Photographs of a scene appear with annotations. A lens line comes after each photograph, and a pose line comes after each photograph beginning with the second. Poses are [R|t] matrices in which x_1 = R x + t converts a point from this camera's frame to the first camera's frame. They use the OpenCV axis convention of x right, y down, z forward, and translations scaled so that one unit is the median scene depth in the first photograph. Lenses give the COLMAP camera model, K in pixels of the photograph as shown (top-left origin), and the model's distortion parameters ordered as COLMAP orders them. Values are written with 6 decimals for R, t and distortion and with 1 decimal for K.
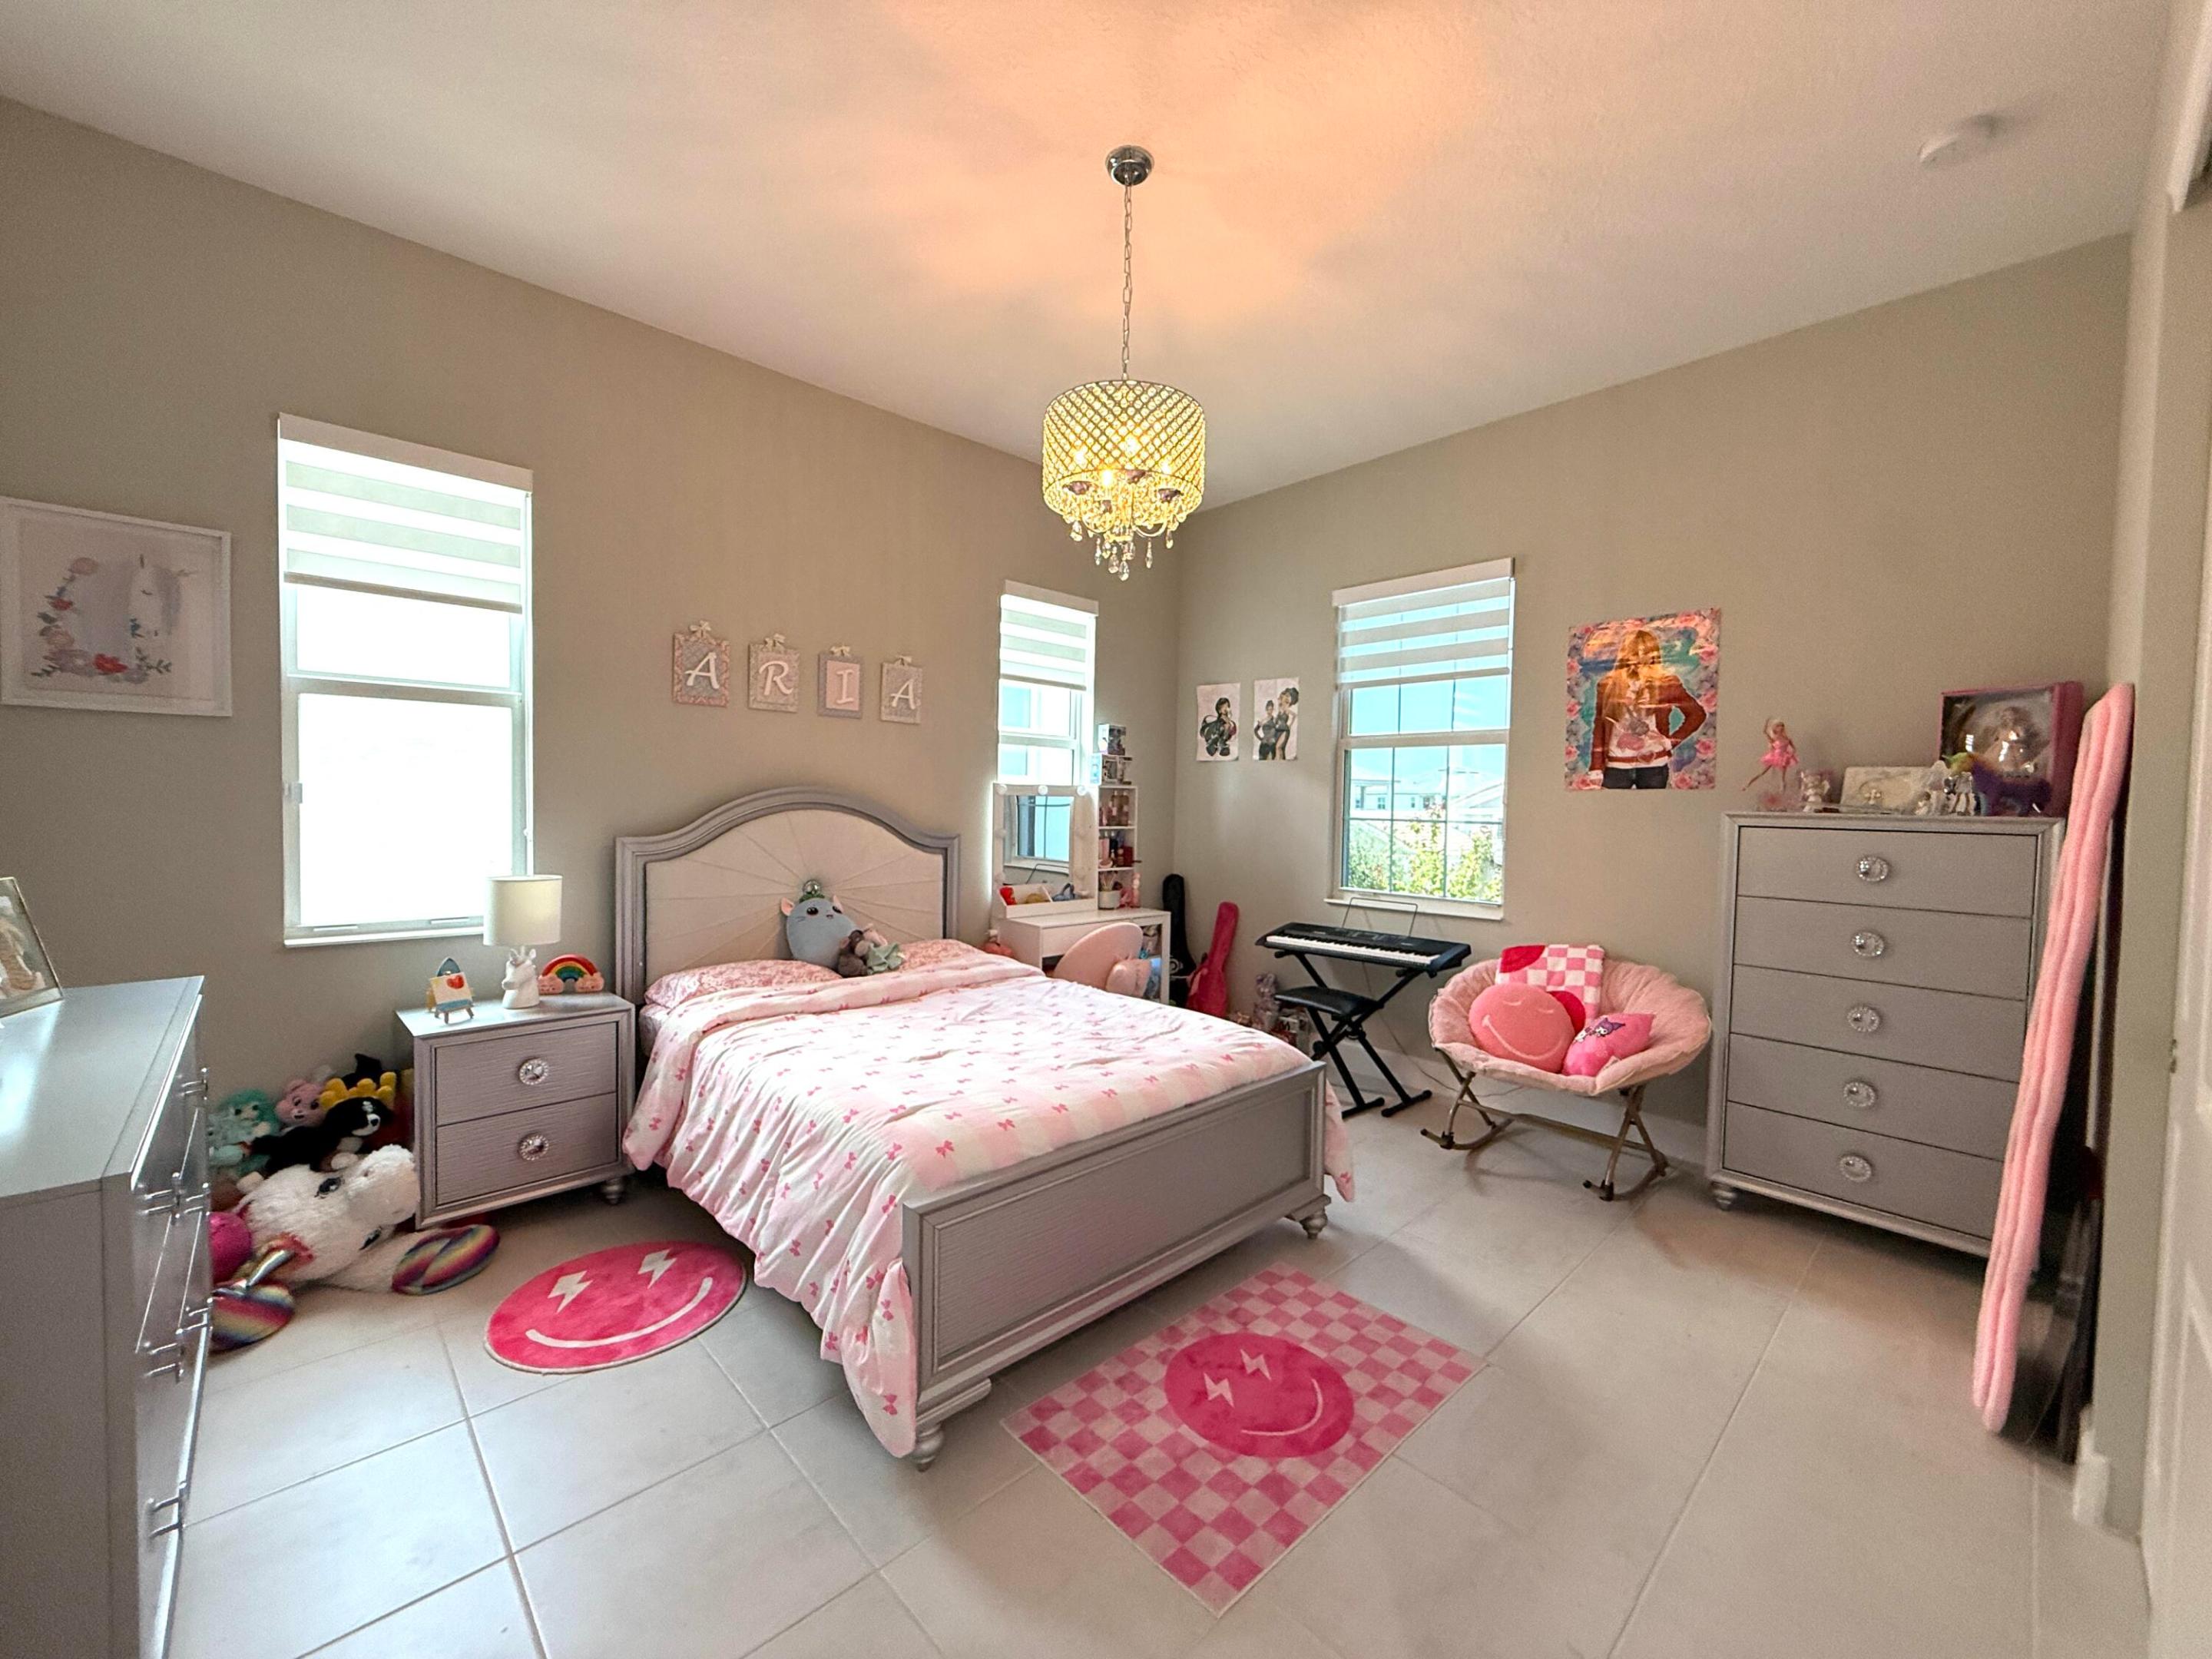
lens RADIAL K [[880.6, 0, 1093.5], [0, 880.6, 830.4], [0, 0, 1]] dist [0.000419, 0.000108]
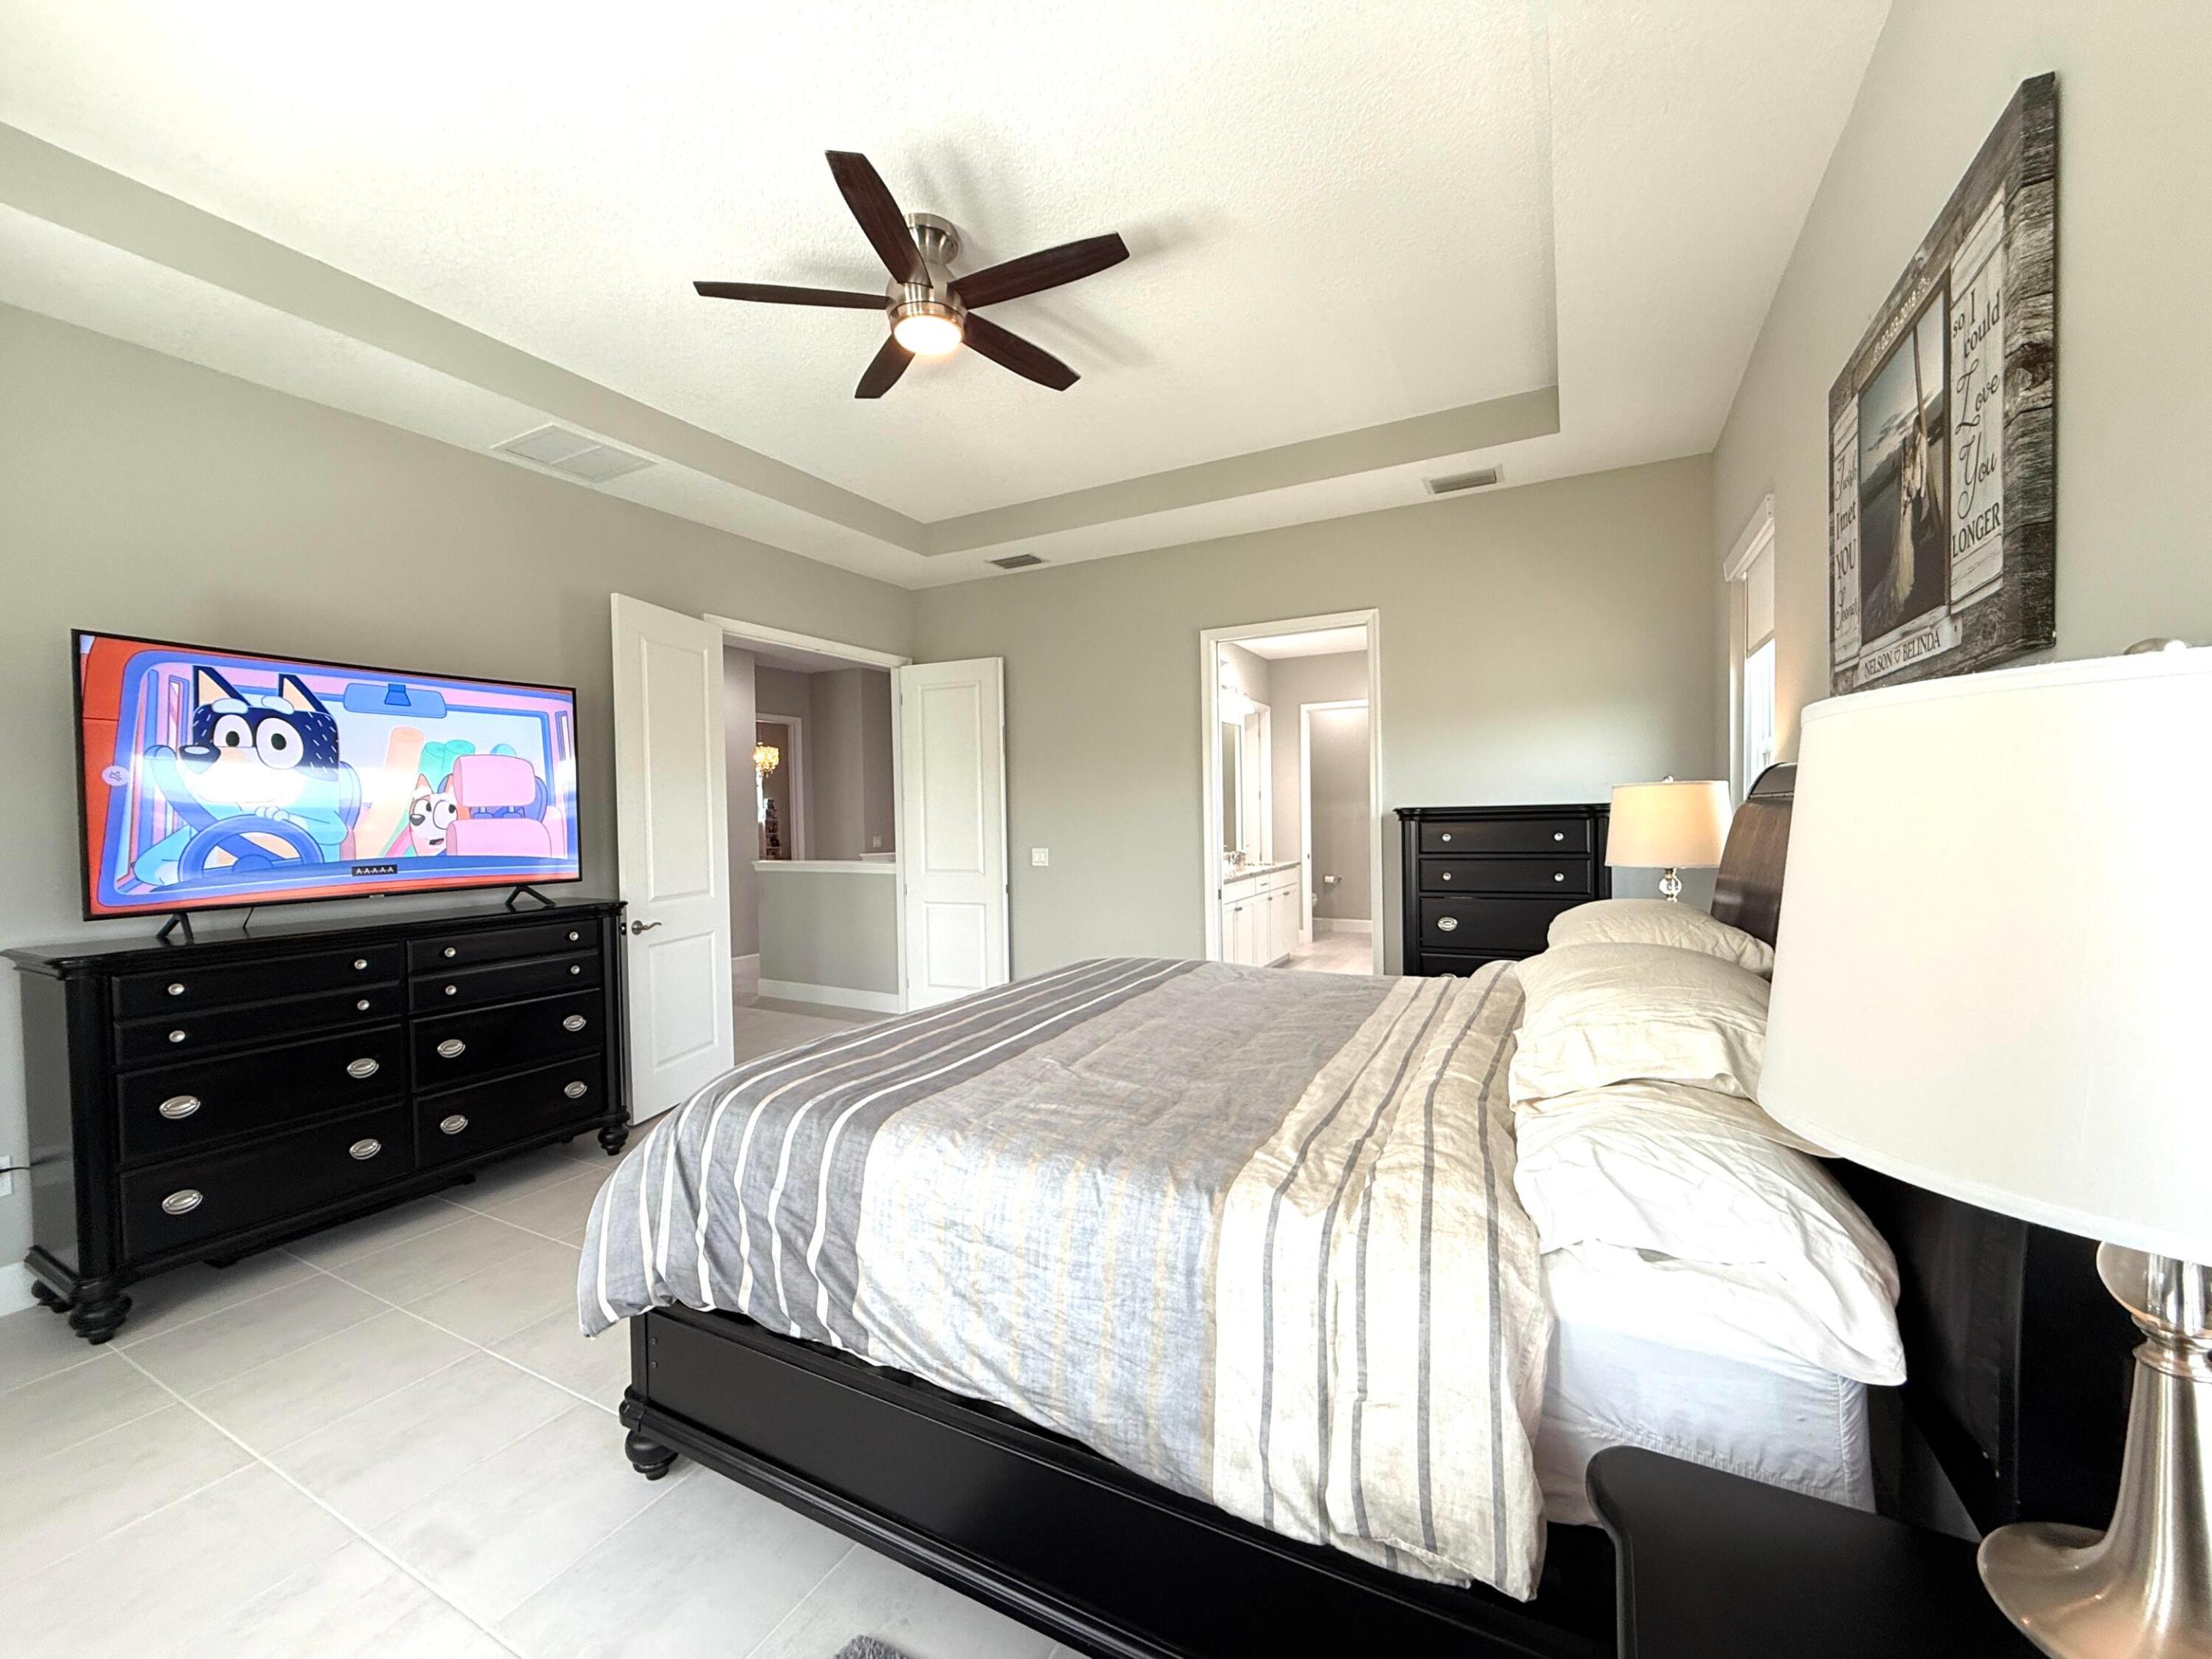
lens RADIAL K [[880.6, 0, 1100.9], [0, 880.6, 831.5], [0, 0, 1]] dist [0.000419, 0.000108]
pose [[0.943844, -0.046739, 0.327068, 0.109060], [0.050946, 0.998692, -0.004304, 0.062774], [-0.326439, 0.020725, 0.944991, -2.318879]]
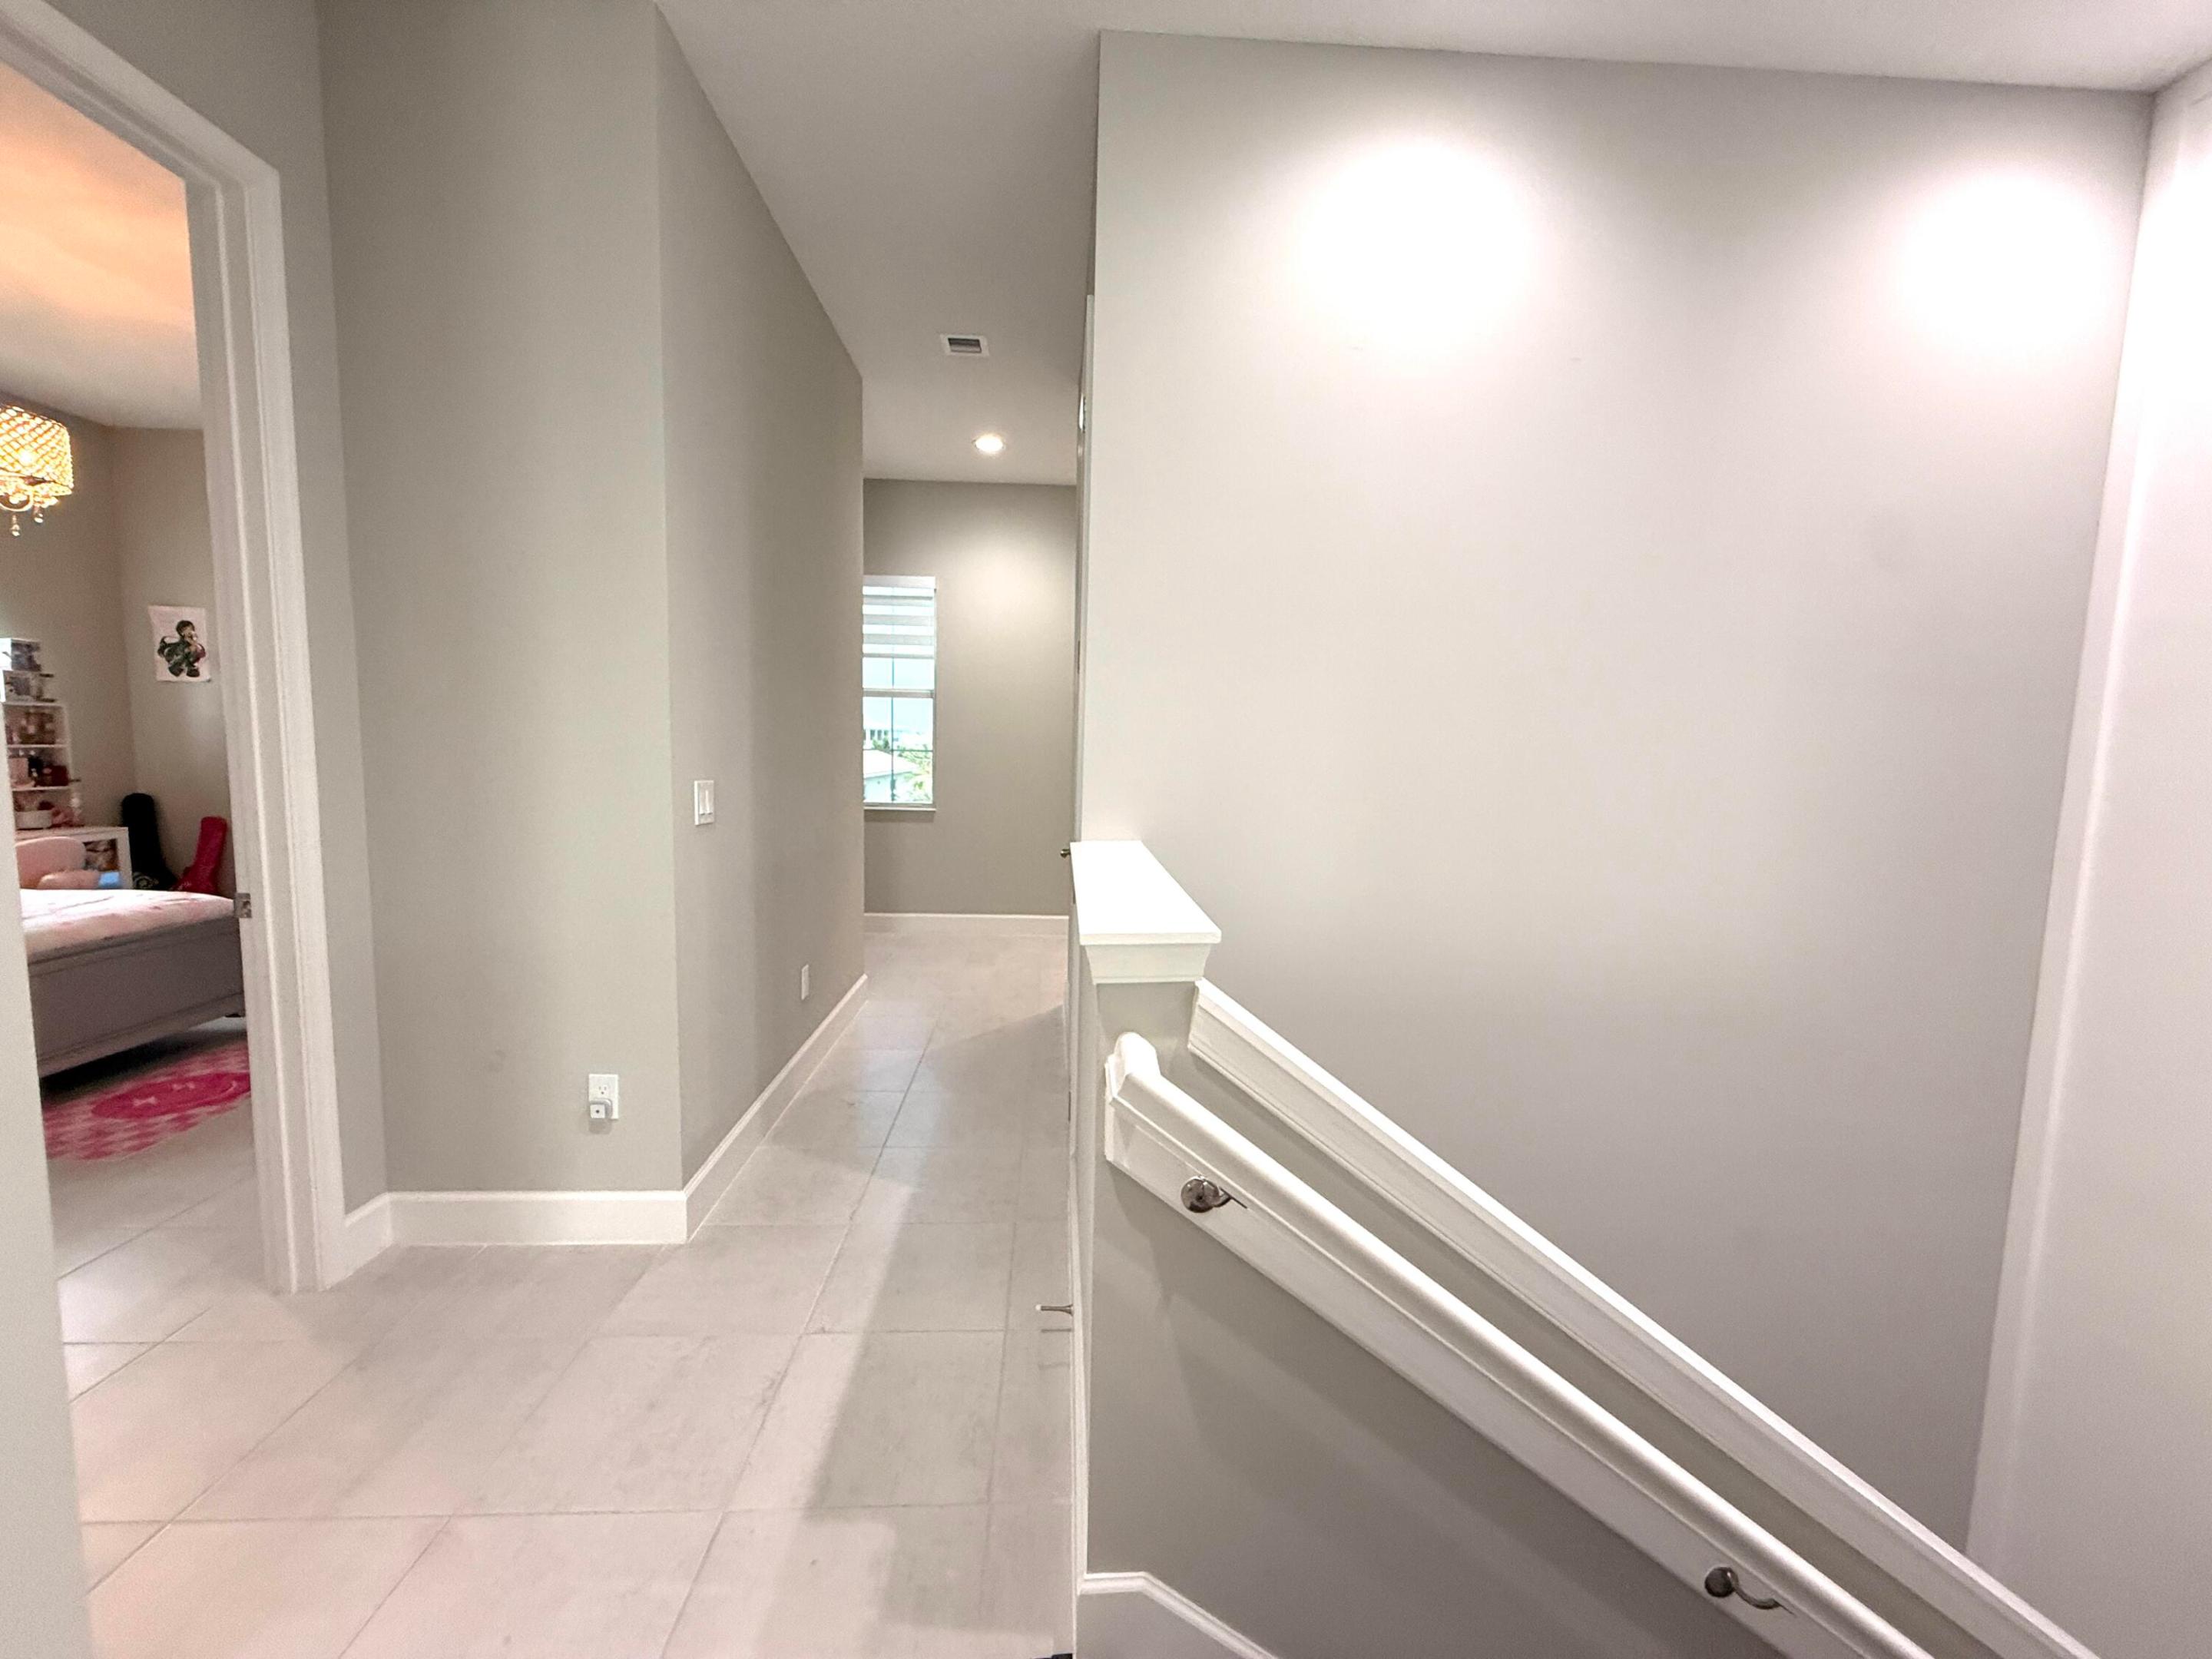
lens RADIAL K [[880.6, 0, 1104.4], [0, 880.6, 828.9], [0, 0, 1]] dist [0.000419, 0.000108]
pose [[0.643600, -0.079366, 0.761236, 0.039822], [0.015662, 0.995766, 0.090576, 0.019726], [-0.765202, -0.046373, 0.642119, -0.586998]]
